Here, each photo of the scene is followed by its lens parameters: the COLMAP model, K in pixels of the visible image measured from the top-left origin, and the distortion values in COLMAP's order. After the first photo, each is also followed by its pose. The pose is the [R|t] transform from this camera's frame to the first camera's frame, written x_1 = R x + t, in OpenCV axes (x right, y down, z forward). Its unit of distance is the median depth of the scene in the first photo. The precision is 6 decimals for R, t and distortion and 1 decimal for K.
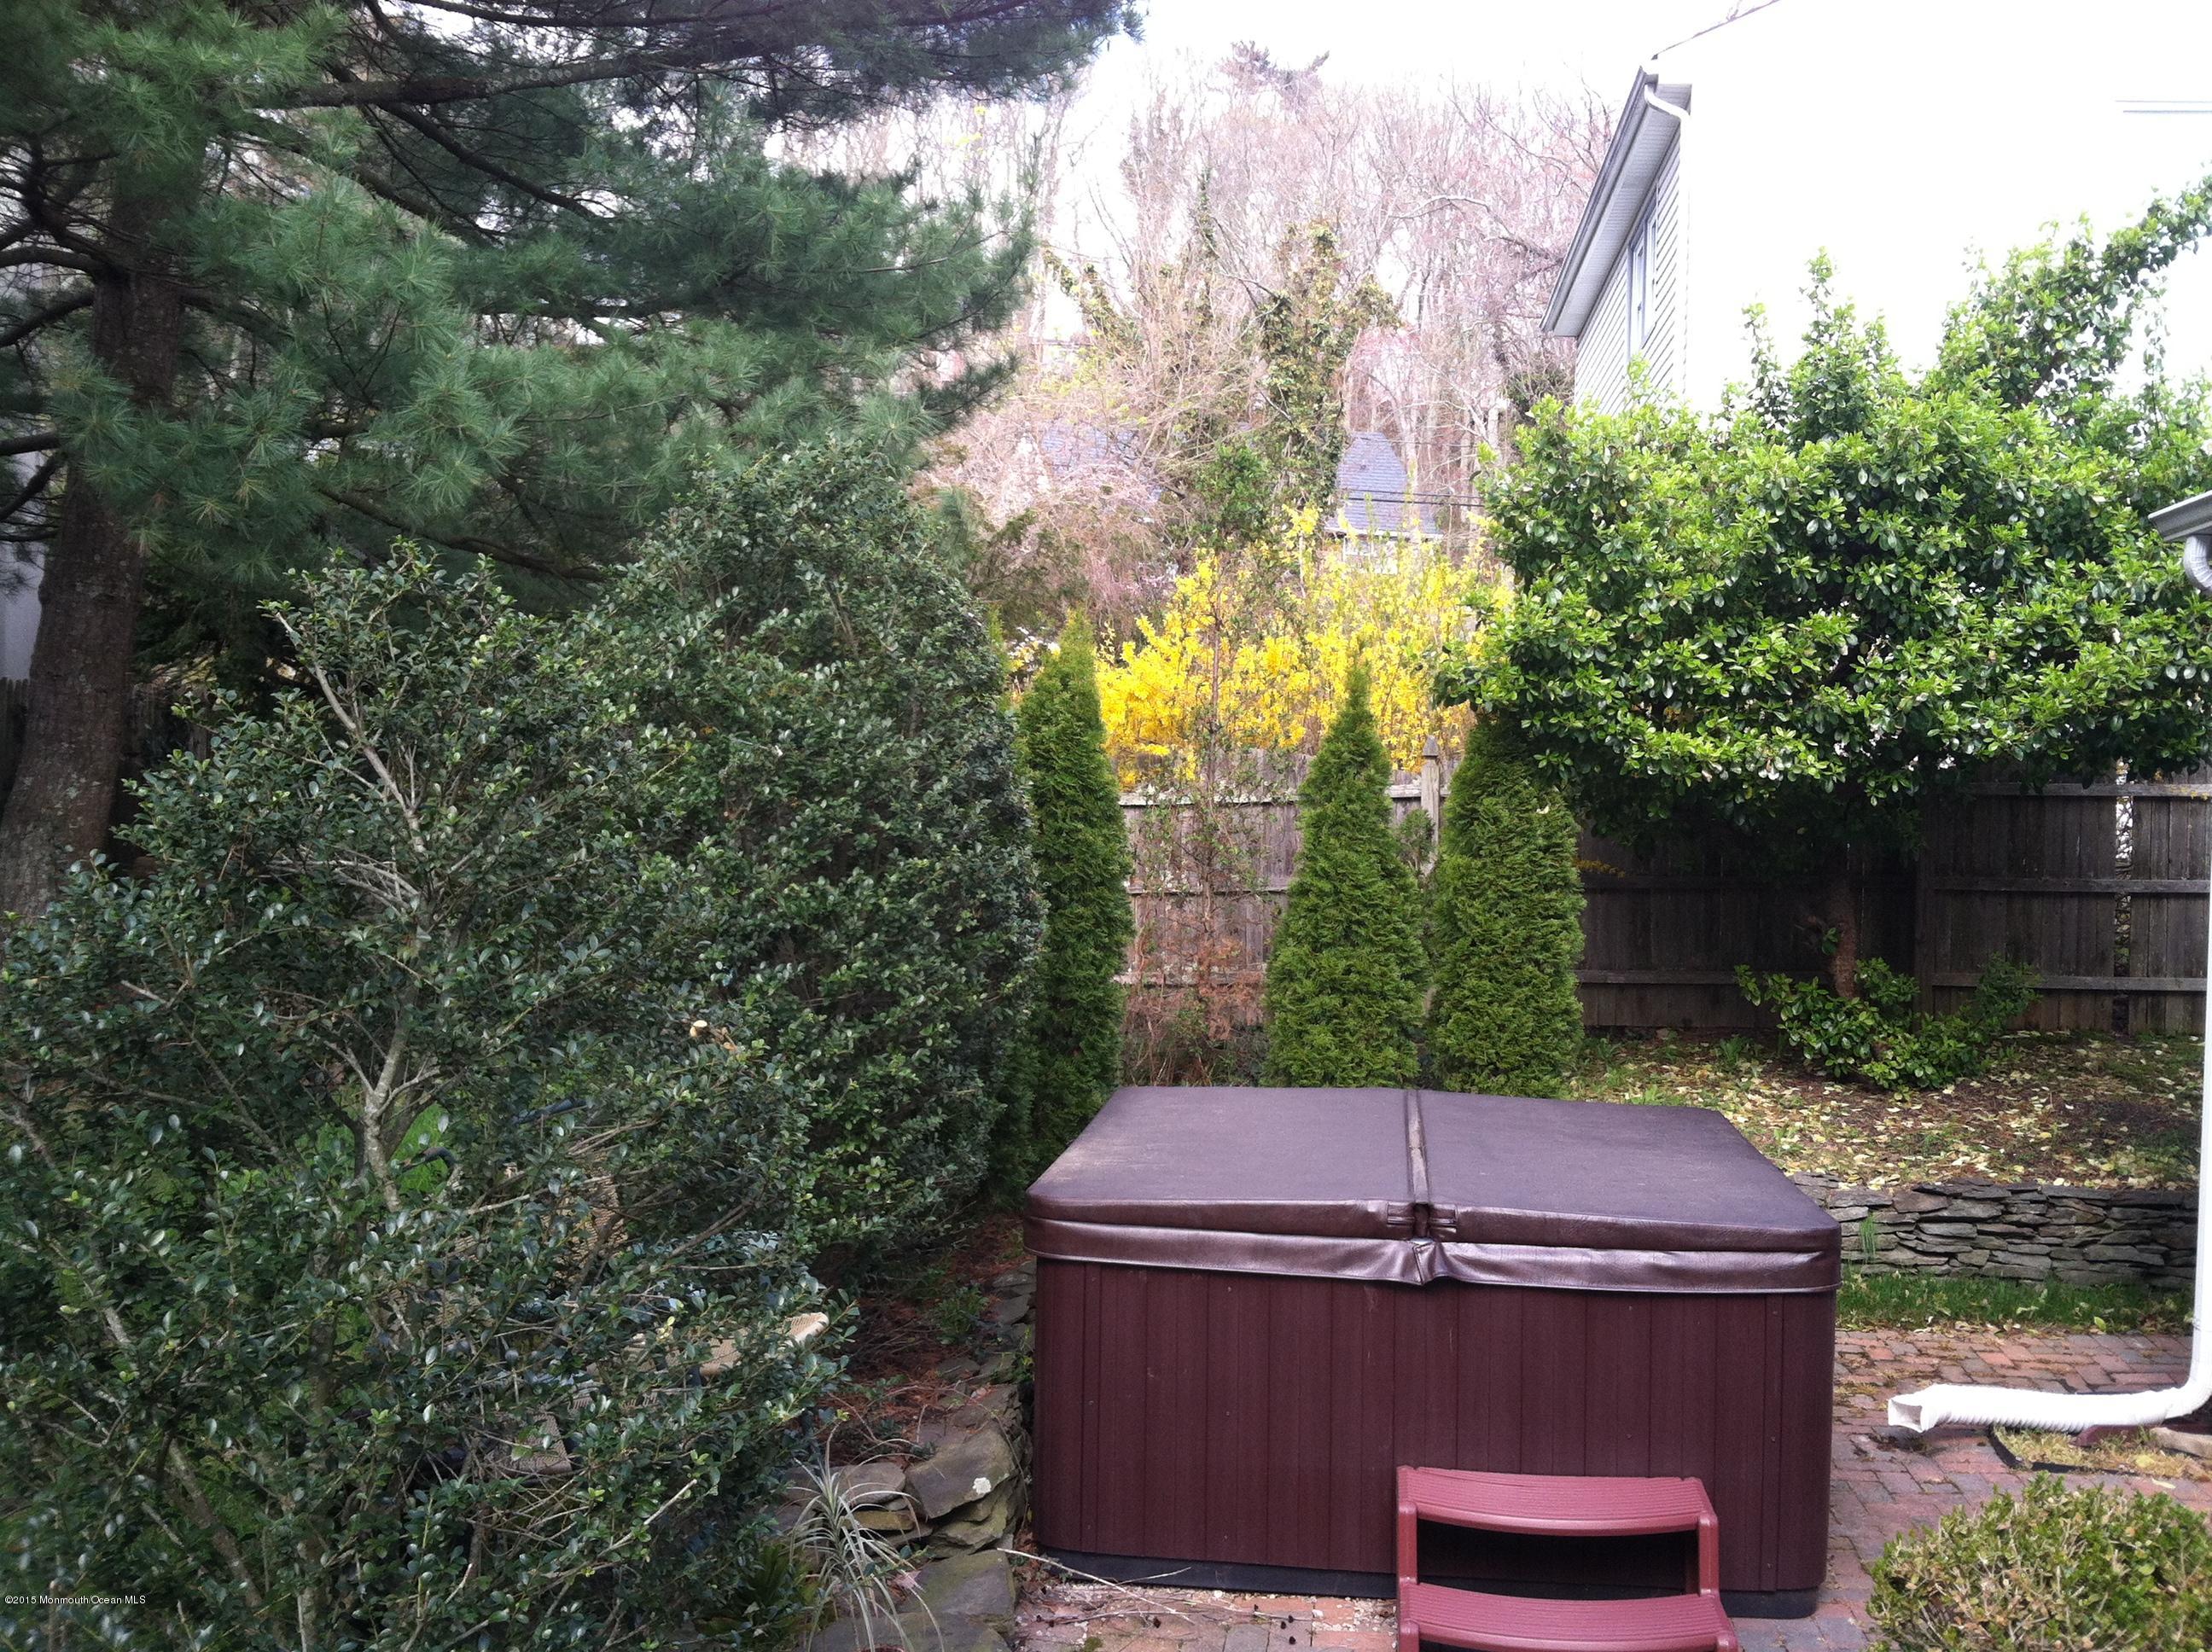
lens RADIAL K [[2086.7, 0, 1105.4], [0, 2086.7, 880.4], [0, 0, 1]] dist [0.133988, -0.437540]
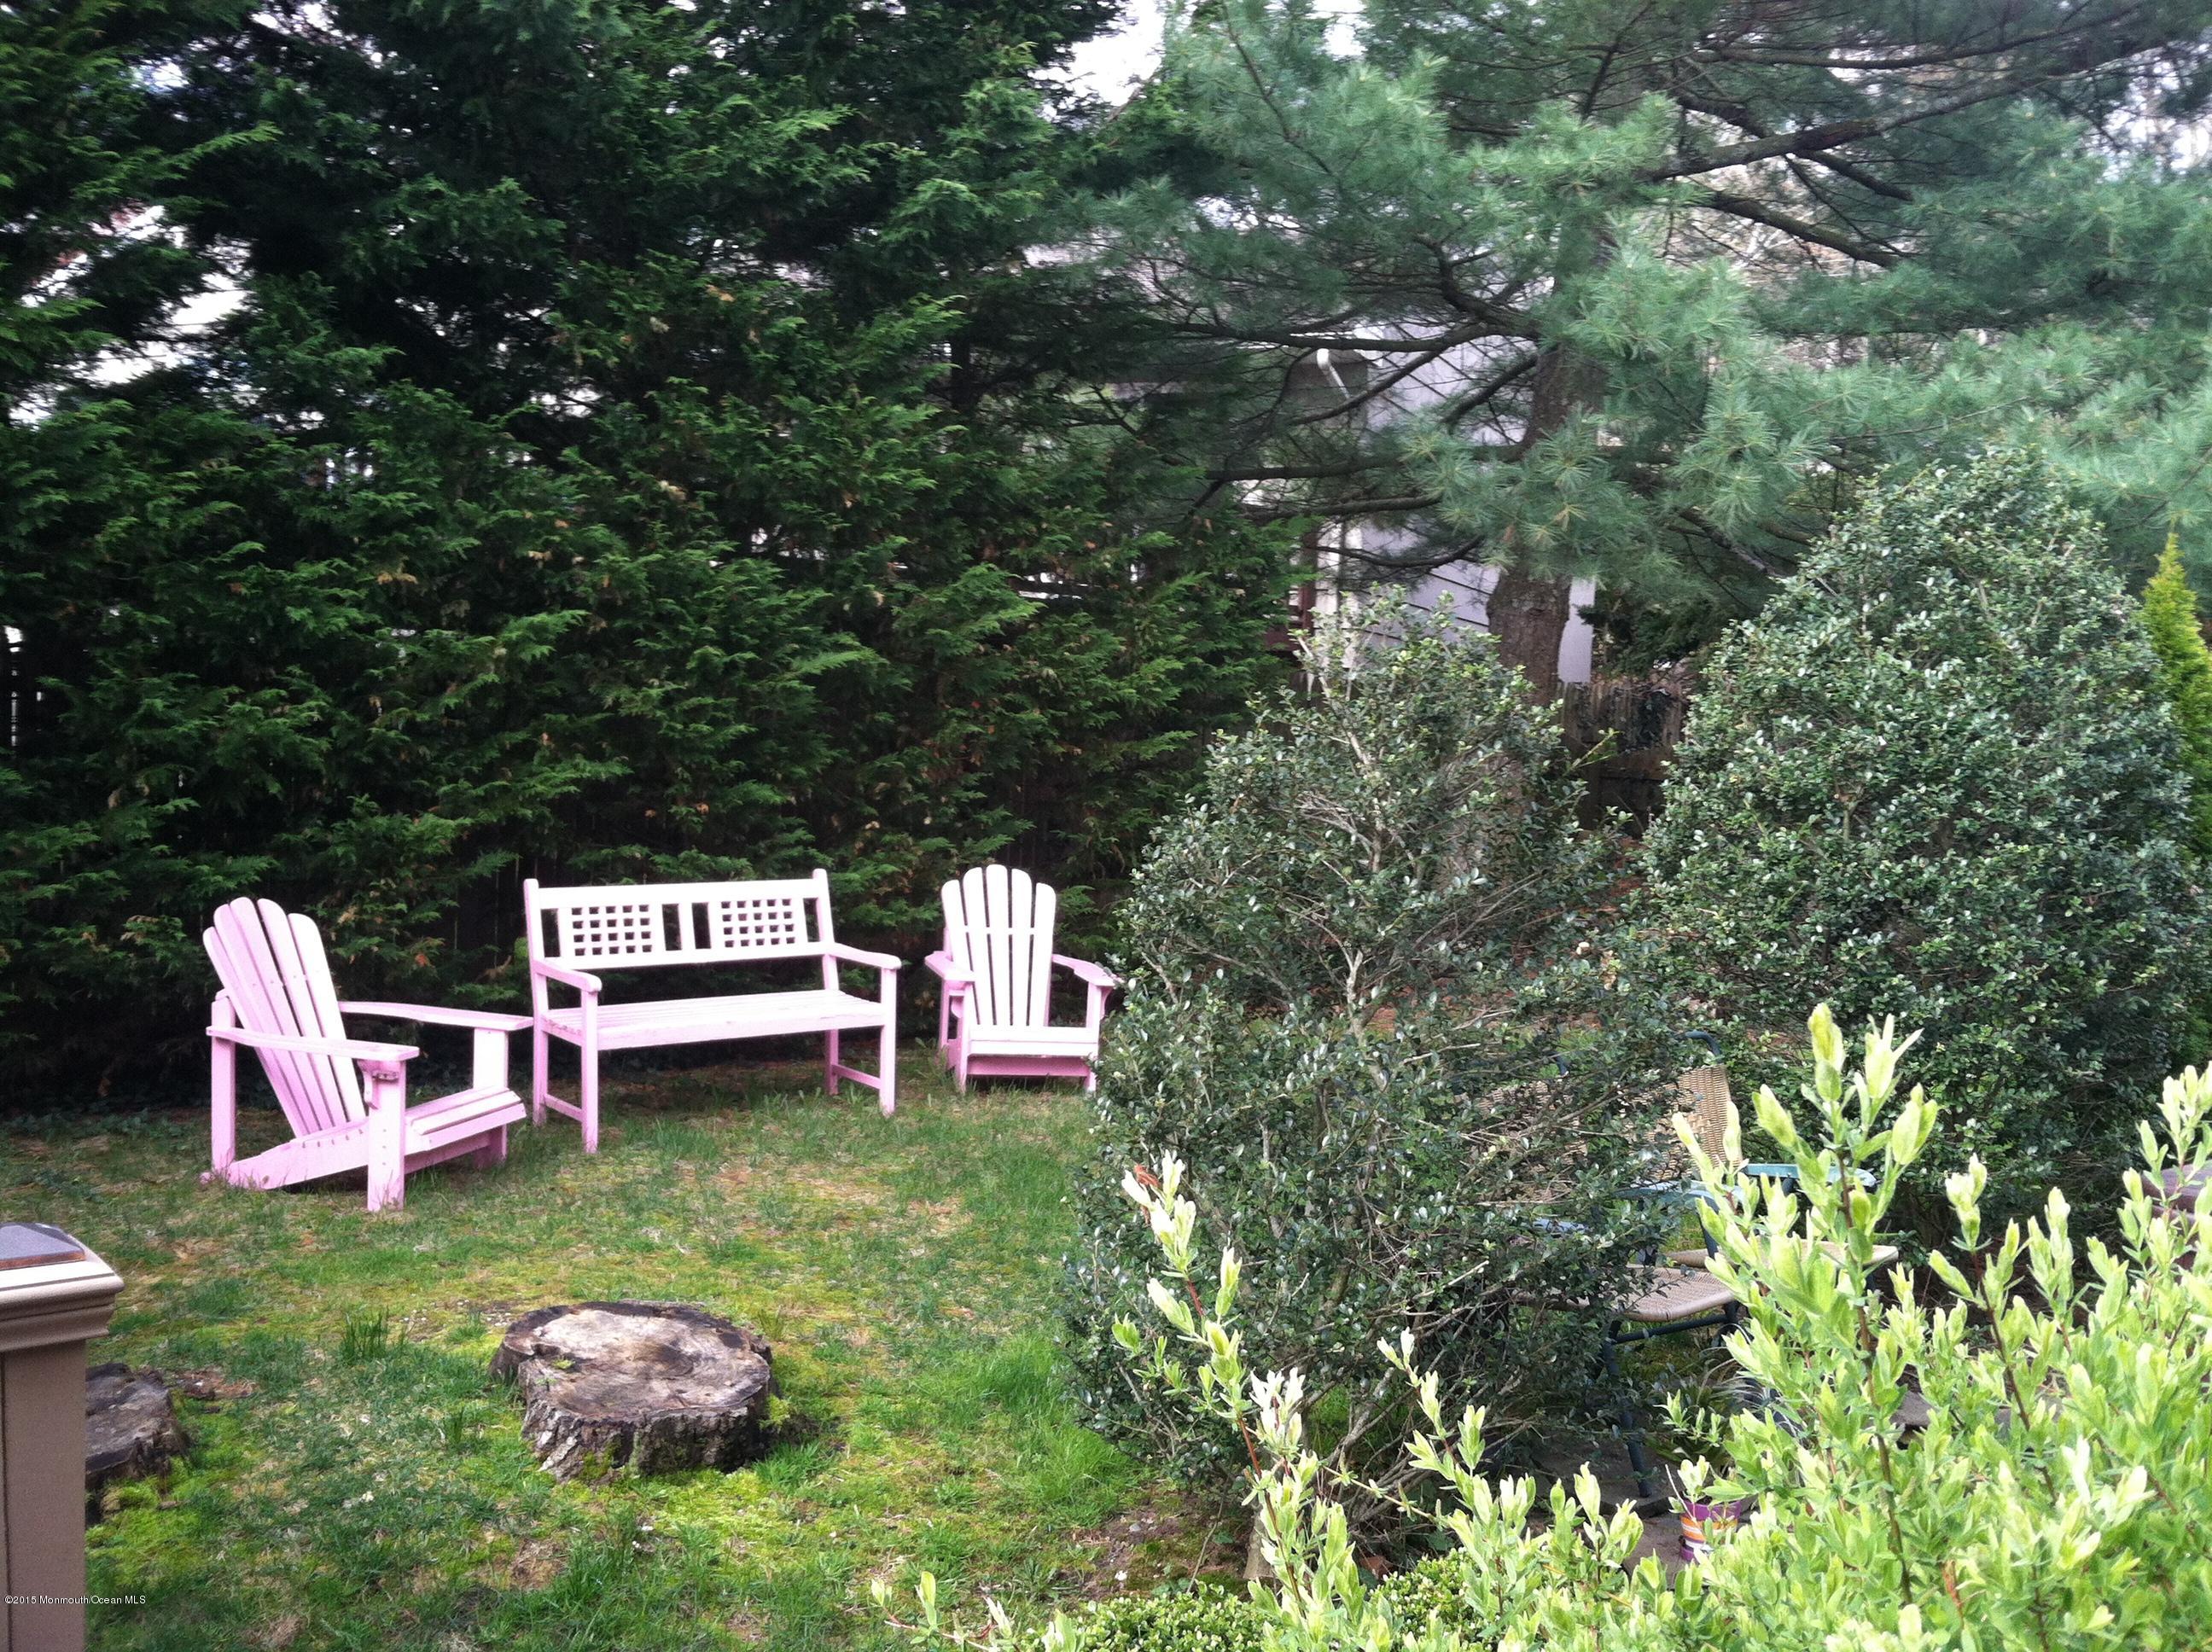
lens RADIAL K [[2086.7, 0, 1105.4], [0, 2086.7, 880.4], [0, 0, 1]] dist [0.133988, -0.437540]
pose [[0.749642, 0.059139, -0.659196, 0.264871], [-0.055258, 0.998115, 0.026706, 0.005044], [0.659533, 0.016406, 0.751497, -0.110331]]
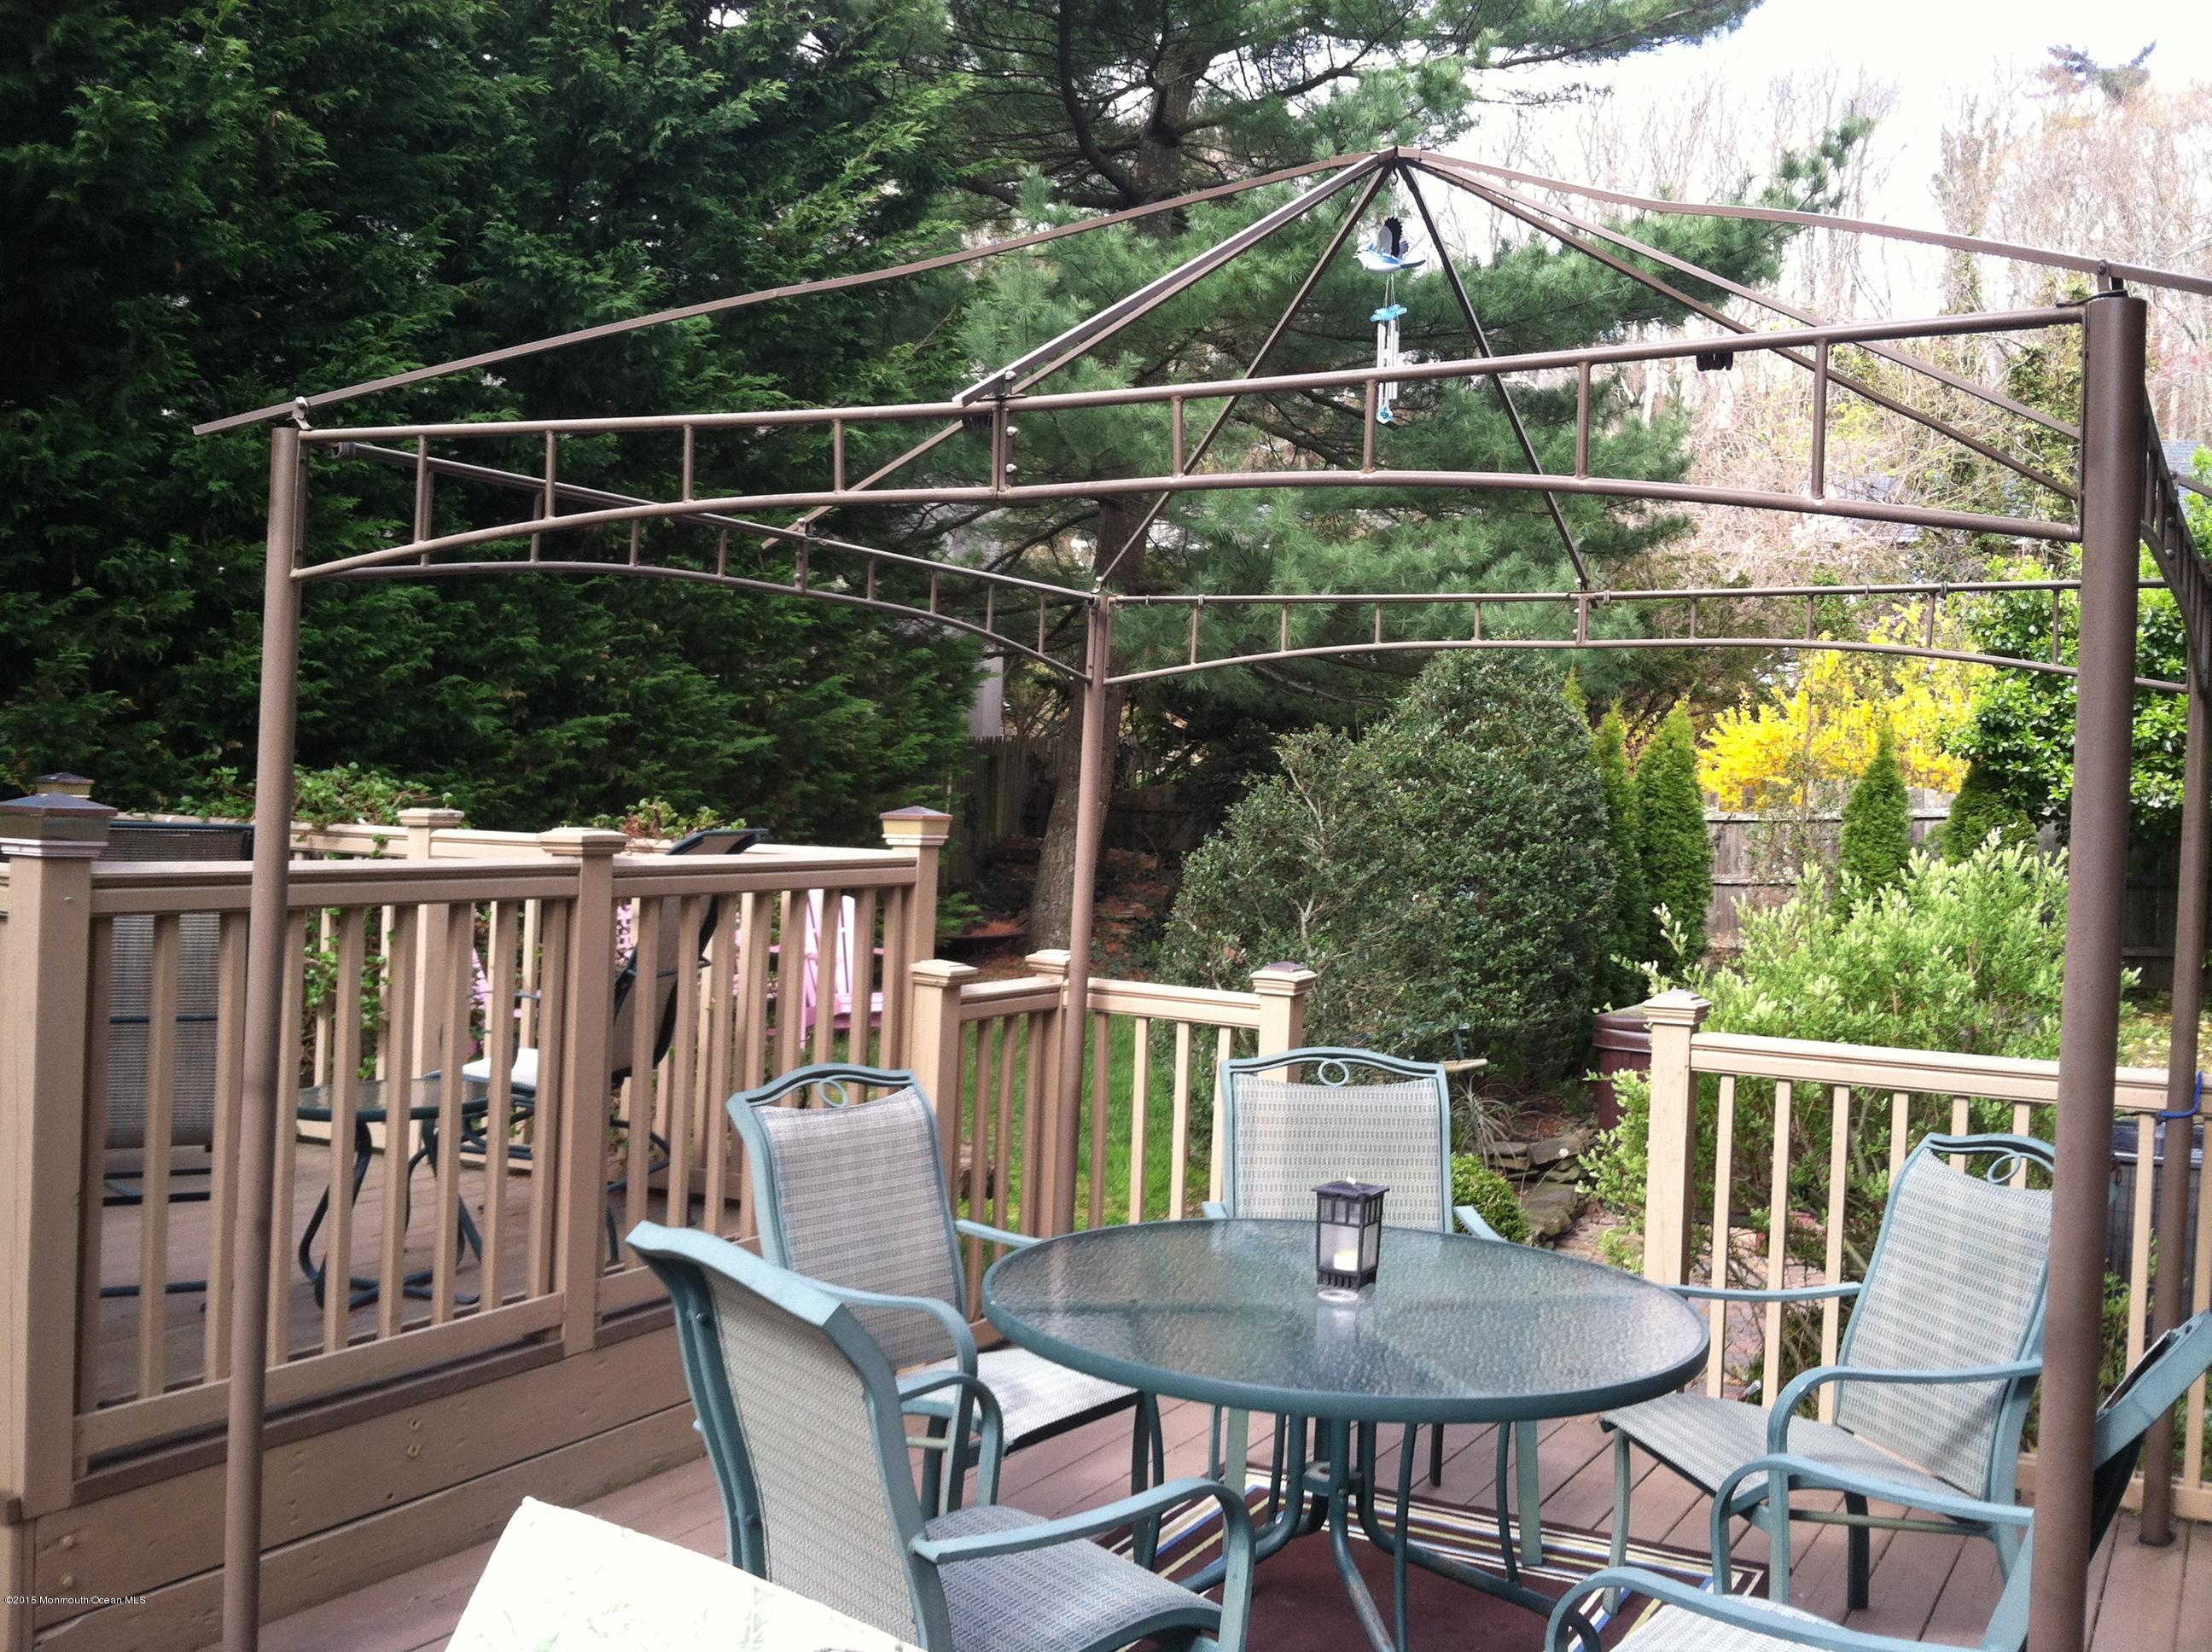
lens RADIAL K [[2086.7, 0, 1105.4], [0, 2086.7, 880.4], [0, 0, 1]] dist [0.133988, -0.437540]
pose [[0.930392, 0.020911, -0.365968, 0.260834], [-0.023426, 0.999723, -0.002433, 0.039112], [0.365816, 0.010837, 0.930624, -1.030284]]
